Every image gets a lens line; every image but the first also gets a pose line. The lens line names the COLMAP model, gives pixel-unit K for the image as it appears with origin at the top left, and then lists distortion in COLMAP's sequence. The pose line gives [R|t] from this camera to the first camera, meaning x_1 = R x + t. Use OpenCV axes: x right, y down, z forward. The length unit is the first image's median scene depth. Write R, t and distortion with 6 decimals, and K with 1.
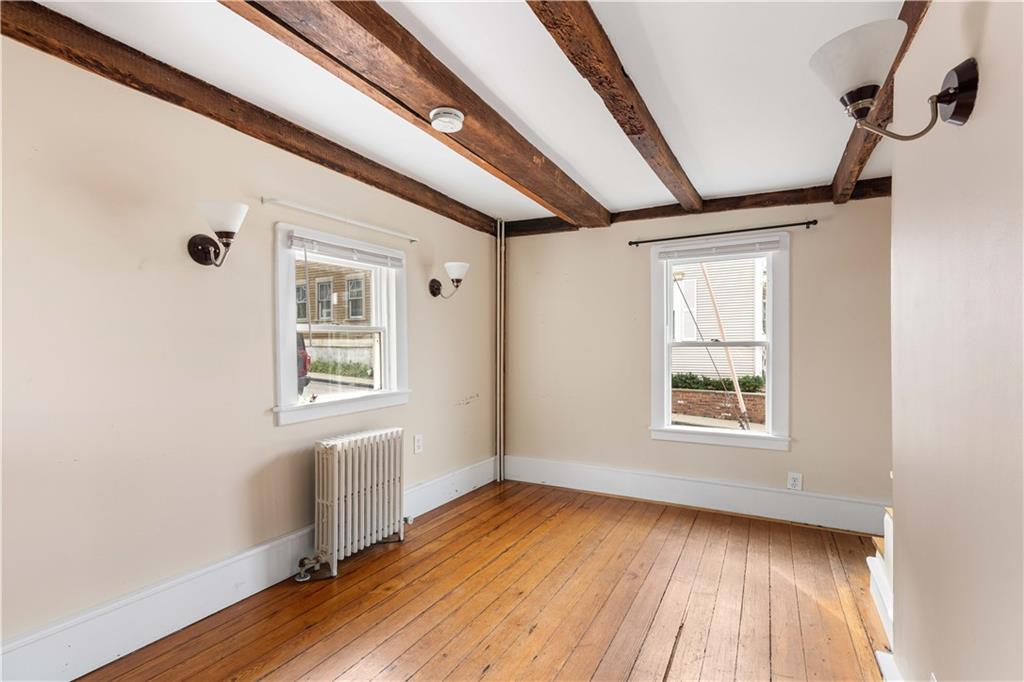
lens RADIAL K [[469.2, 0, 512.0], [0, 469.2, 341.0], [0, 0, 1]] dist [-0.001281, -0.000083]
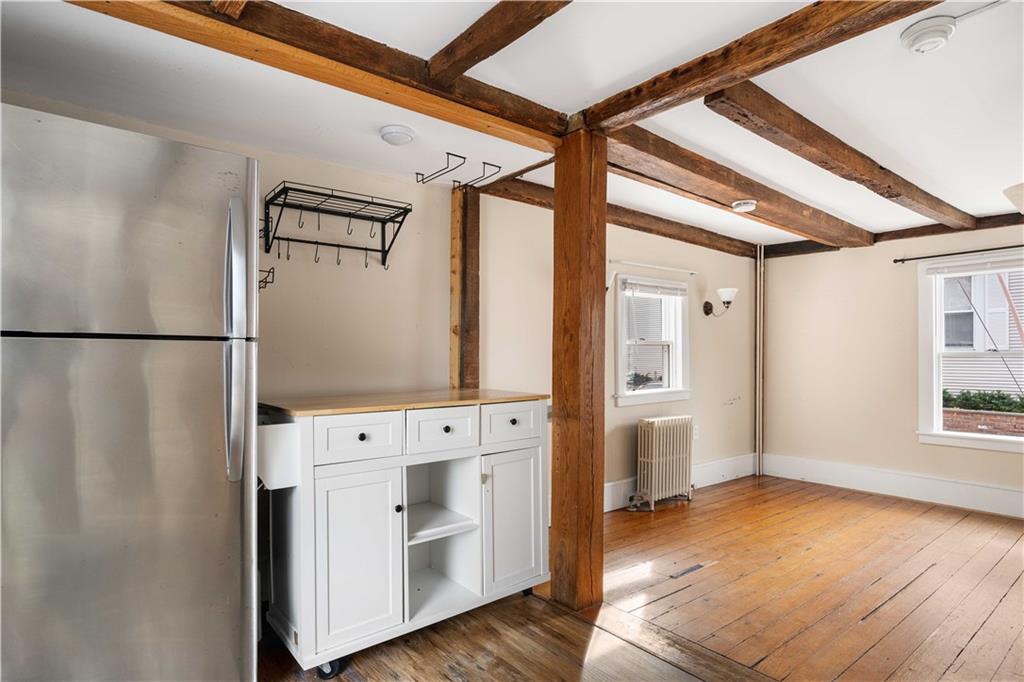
lens RADIAL K [[552.5, 0, 509.4], [0, 552.5, 351.2], [0, 0, 1]] dist [0.002908, 0.002751]
pose [[0.927583, -0.001064, -0.373615, -0.110980], [0.001721, 0.999998, 0.001426, -0.003132], [0.373613, -0.001966, 0.927583, -0.594524]]
